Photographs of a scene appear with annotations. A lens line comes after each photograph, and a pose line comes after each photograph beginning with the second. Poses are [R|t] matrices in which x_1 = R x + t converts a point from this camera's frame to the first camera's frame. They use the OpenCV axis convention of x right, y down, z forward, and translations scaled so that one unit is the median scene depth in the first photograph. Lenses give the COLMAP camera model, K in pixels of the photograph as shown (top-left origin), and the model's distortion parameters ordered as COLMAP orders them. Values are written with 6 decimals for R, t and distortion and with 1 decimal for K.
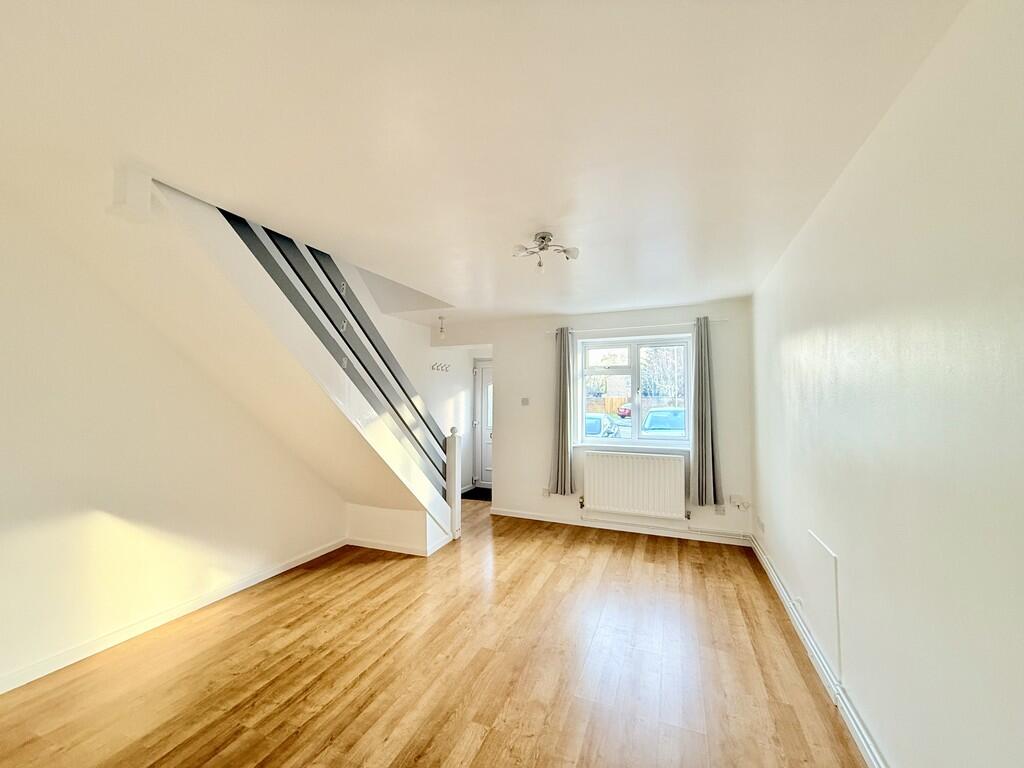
lens RADIAL K [[406.9, 0, 509.8], [0, 406.9, 392.2], [0, 0, 1]] dist [-0.001180, -0.000011]
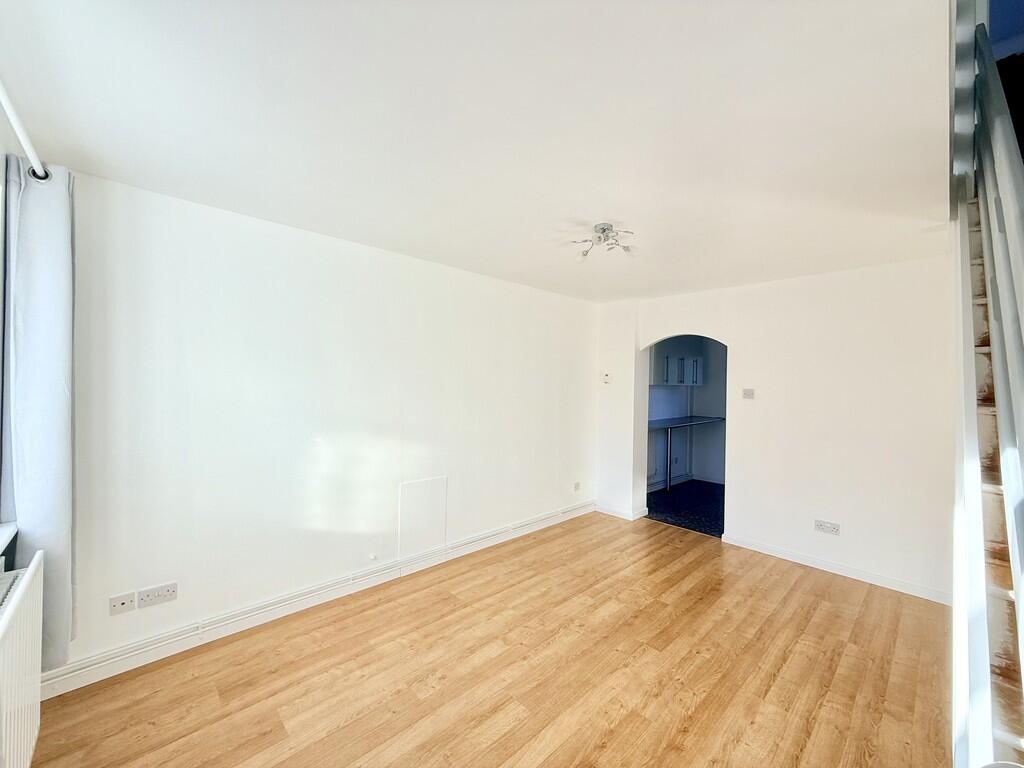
lens RADIAL K [[406.9, 0, 509.8], [0, 406.9, 383.3], [0, 0, 1]] dist [-0.001180, -0.000011]
pose [[-0.907591, -0.015519, 0.419568, -0.128096], [-0.024418, 0.999576, -0.015847, 0.020853], [-0.419145, -0.024627, -0.907585, 1.893105]]
